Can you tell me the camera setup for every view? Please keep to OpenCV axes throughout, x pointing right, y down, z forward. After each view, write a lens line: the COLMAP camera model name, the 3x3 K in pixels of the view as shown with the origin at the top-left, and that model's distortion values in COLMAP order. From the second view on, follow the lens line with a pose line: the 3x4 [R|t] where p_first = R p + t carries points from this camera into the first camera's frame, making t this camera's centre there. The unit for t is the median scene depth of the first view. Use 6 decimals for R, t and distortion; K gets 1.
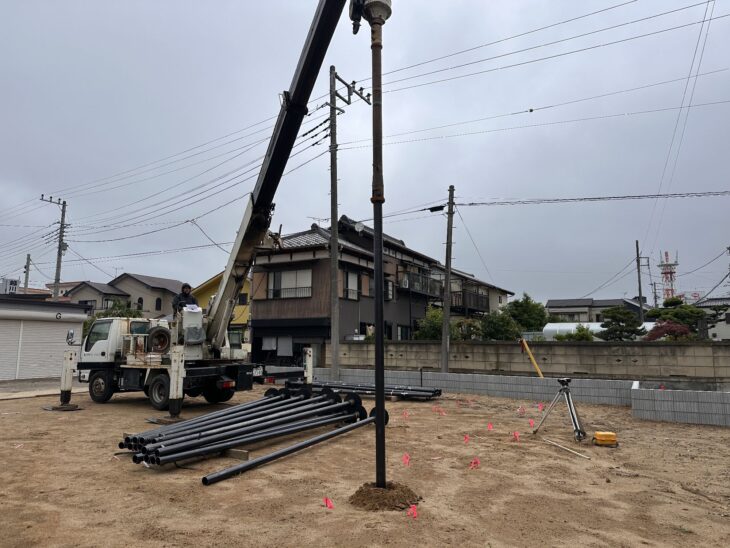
lens RADIAL K [[507.4, 0, 365.0], [0, 507.4, 274.0], [0, 0, 1]] dist [0.062895, -0.060275]
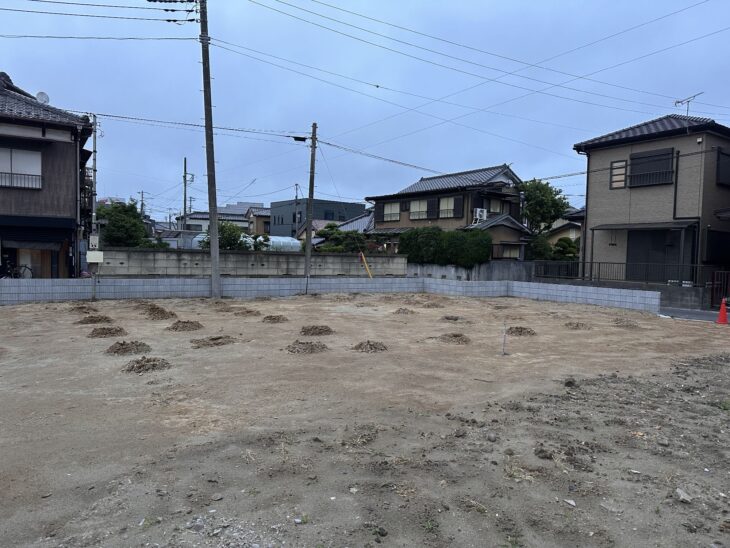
lens RADIAL K [[507.4, 0, 365.0], [0, 507.4, 274.0], [0, 0, 1]] dist [0.062895, -0.060275]
pose [[0.477439, -0.026901, 0.878253, -0.559130], [-0.139164, 0.984600, 0.105811, 0.020830], [-0.867574, -0.172739, 0.466343, 0.190717]]
